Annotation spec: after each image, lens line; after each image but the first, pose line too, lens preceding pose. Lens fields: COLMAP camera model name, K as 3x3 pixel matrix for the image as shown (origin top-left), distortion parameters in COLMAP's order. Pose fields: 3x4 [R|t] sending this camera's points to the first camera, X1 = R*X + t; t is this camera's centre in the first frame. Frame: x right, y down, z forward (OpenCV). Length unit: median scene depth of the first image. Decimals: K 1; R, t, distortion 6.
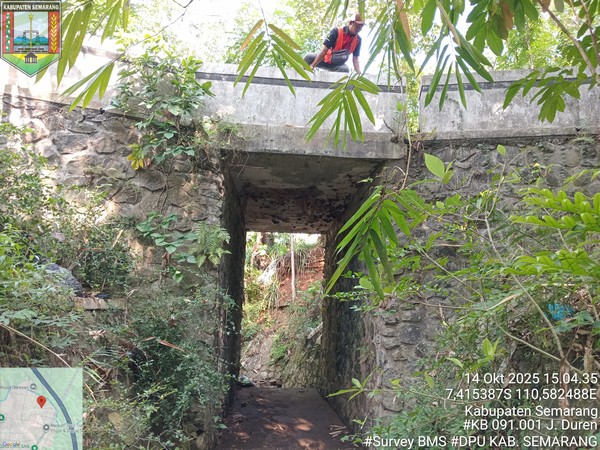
lens RADIAL K [[447.3, 0, 301.3], [0, 447.3, 221.5], [0, 0, 1]] dist [-0.009755, -0.013748]
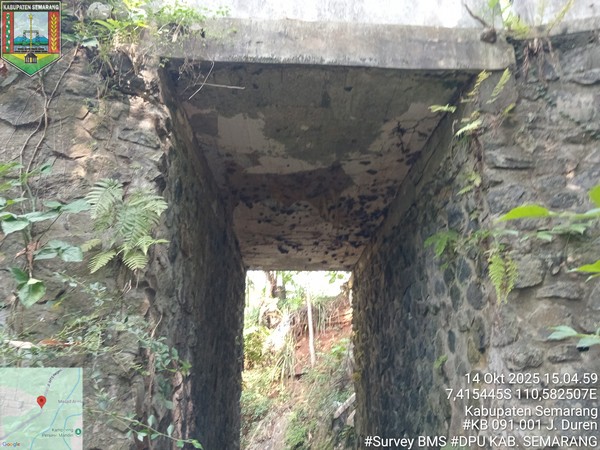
lens RADIAL K [[447.3, 0, 298.2], [0, 447.3, 229.5], [0, 0, 1]] dist [-0.009755, -0.013748]
pose [[0.998392, -0.041785, -0.038295, -0.005684], [0.036401, 0.990599, -0.131865, 0.073675], [0.043445, 0.130259, 0.990528, 0.338458]]
